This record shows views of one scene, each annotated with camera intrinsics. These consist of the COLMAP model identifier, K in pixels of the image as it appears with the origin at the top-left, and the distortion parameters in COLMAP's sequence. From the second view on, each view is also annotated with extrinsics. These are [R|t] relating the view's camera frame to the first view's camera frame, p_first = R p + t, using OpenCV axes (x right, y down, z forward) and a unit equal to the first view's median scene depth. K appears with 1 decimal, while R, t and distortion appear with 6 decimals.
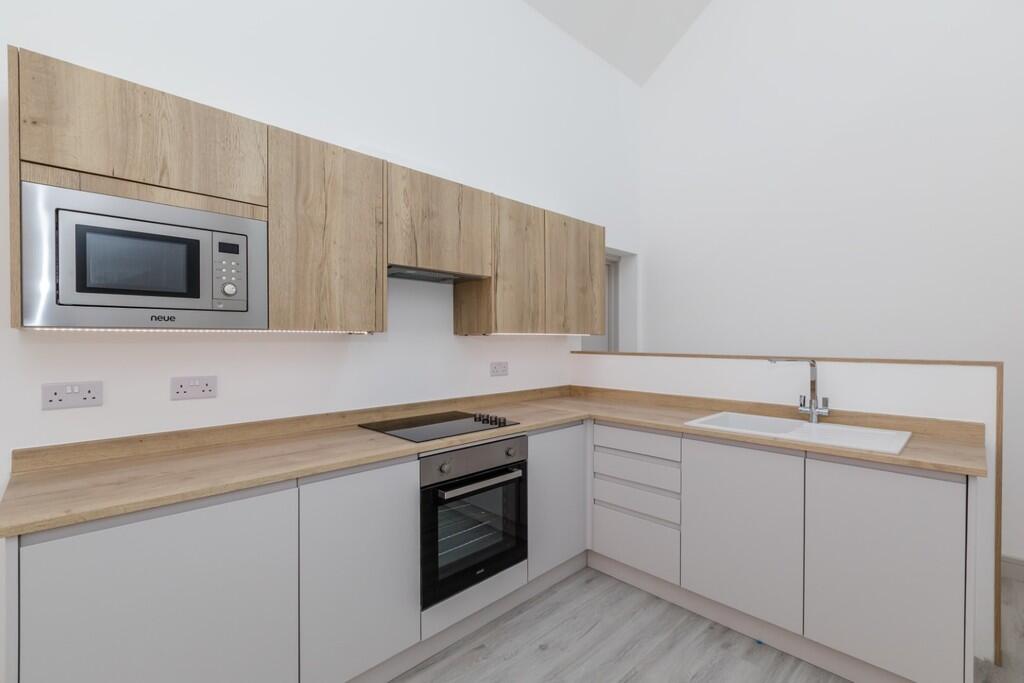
lens RADIAL K [[459.0, 0, 512.0], [0, 459.0, 341.5], [0, 0, 1]] dist [0.003450, 0.000367]
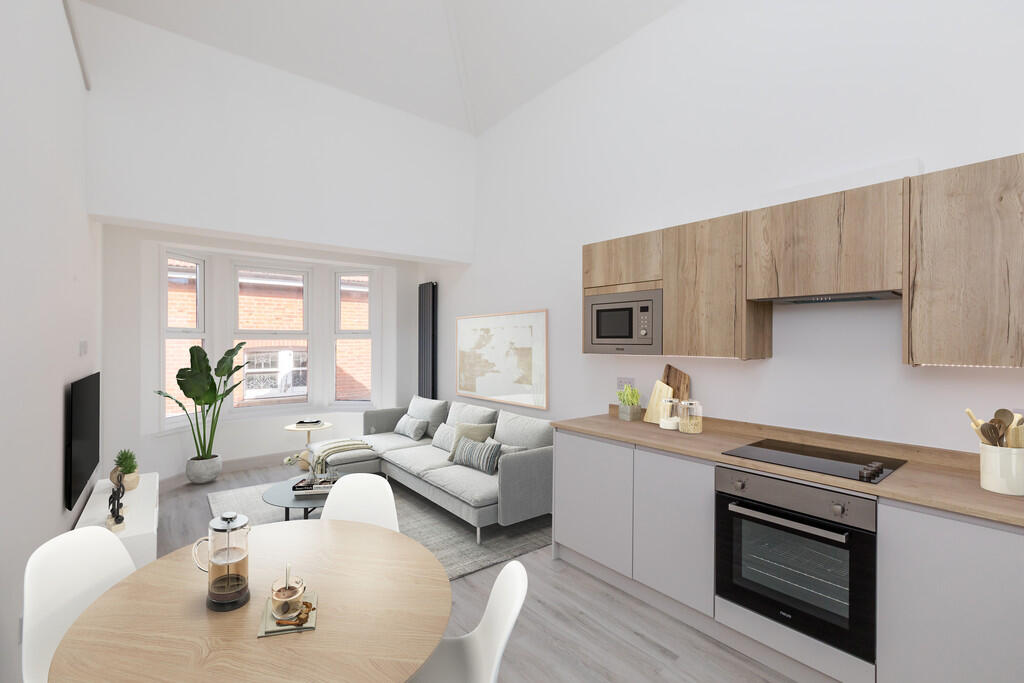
lens RADIAL K [[459.0, 0, 512.0], [0, 459.0, 341.5], [0, 0, 1]] dist [0.003450, 0.000367]
pose [[-0.102891, 0.002021, -0.994691, 1.006258], [-0.008571, 0.999959, 0.002918, -0.066685], [0.994656, 0.008826, -0.102869, 0.570919]]
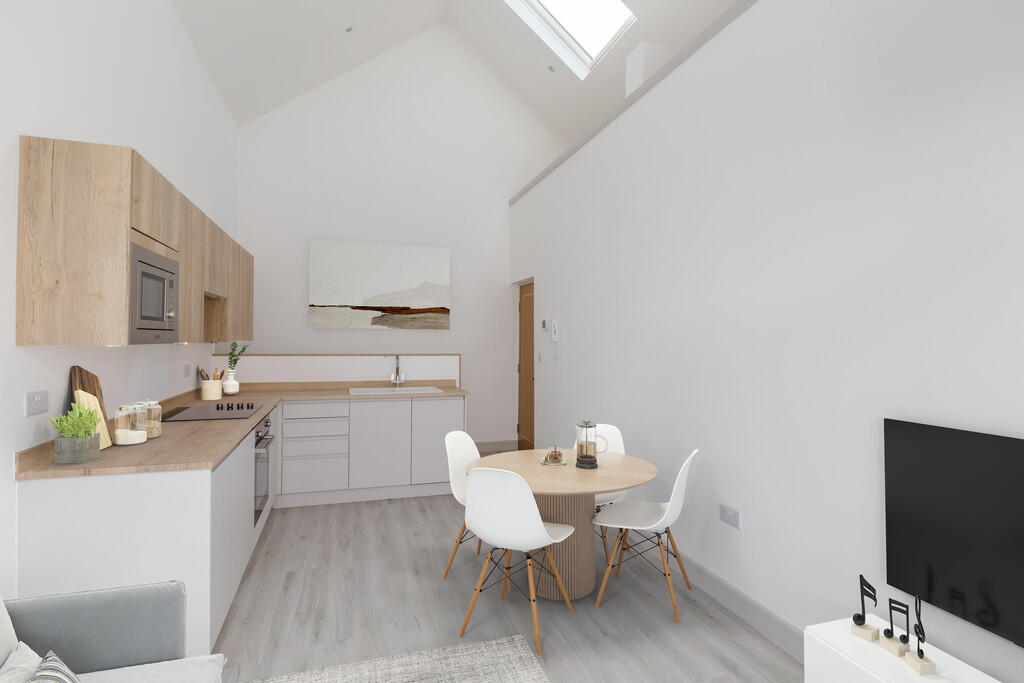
lens RADIAL K [[527.4, 0, 512.0], [0, 527.4, 341.5], [0, 0, 1]] dist [0.000122, -0.000011]
pose [[0.455088, -0.005819, 0.890427, -1.304930], [-0.001295, 0.999973, 0.007197, -0.038773], [-0.890445, -0.004428, 0.455069, -0.516219]]
